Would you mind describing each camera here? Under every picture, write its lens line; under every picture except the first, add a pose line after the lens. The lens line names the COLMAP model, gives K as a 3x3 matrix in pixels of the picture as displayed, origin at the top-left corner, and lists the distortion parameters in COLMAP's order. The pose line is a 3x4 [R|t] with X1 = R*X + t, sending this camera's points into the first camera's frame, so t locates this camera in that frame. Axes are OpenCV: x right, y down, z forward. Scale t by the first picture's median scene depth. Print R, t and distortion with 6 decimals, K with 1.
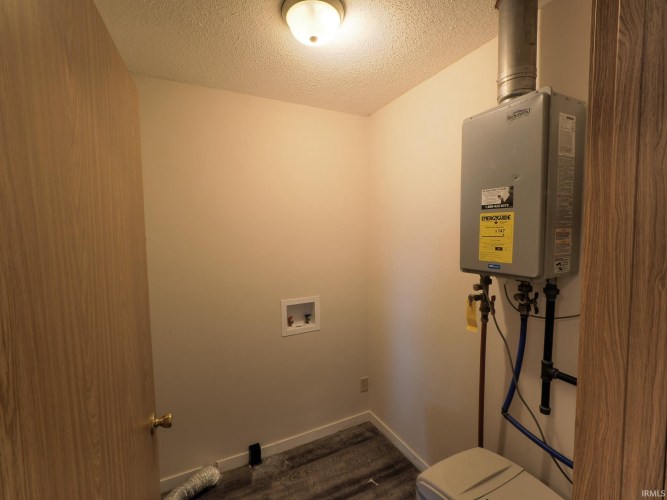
lens RADIAL K [[291.3, 0, 334.2], [0, 291.3, 252.3], [0, 0, 1]] dist [-0.007233, 0.000351]
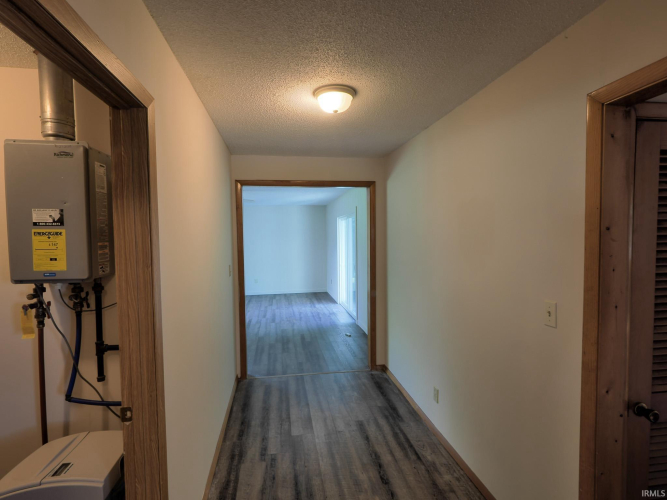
lens RADIAL K [[340.9, 0, 336.3], [0, 340.9, 252.5], [0, 0, 1]] dist [-0.003961, -0.001104]
pose [[0.293096, -0.032581, 0.955528, -0.428846], [0.068338, 0.997577, 0.013053, 0.021211], [-0.953637, 0.061473, 0.294613, -0.527846]]
